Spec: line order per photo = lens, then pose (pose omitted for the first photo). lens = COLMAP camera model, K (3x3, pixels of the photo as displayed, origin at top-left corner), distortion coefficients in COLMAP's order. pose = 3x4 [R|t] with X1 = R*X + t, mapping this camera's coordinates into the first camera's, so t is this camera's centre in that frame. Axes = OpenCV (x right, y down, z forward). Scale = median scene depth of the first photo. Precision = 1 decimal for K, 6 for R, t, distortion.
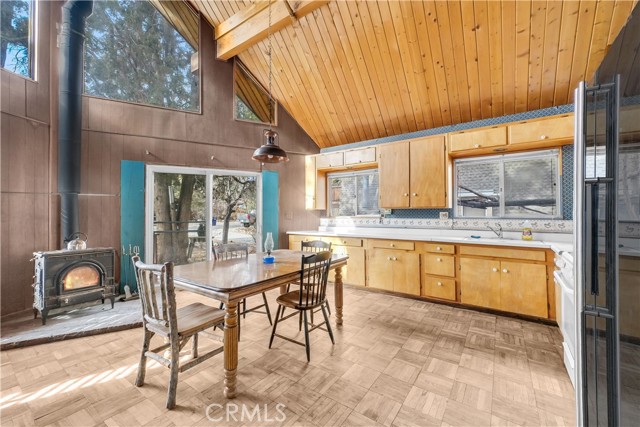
lens RADIAL K [[261.4, 0, 321.2], [0, 261.4, 210.5], [0, 0, 1]] dist [0.001748, 0.000117]
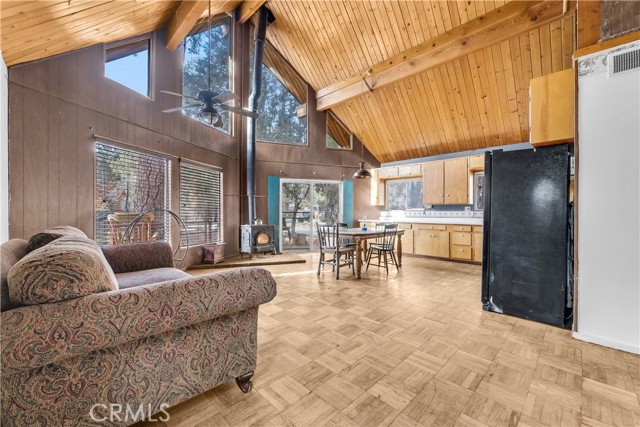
lens RADIAL K [[261.4, 0, 317.1], [0, 261.4, 210.2], [0, 0, 1]] dist [0.001748, 0.000117]
pose [[0.985976, 0.005934, -0.166784, -0.139216], [-0.005277, 0.999976, 0.004384, 0.023107], [0.166806, -0.003442, 0.985984, -0.634596]]
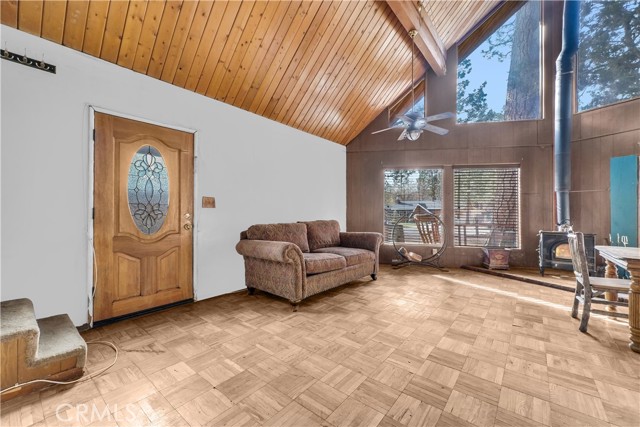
lens RADIAL K [[261.4, 0, 322.3], [0, 261.4, 211.3], [0, 0, 1]] dist [0.001748, 0.000117]
pose [[-0.061252, -0.005144, -0.998109, 0.396850], [0.008477, 0.999948, -0.005674, 0.029277], [0.998086, -0.008809, -0.061205, -0.146462]]
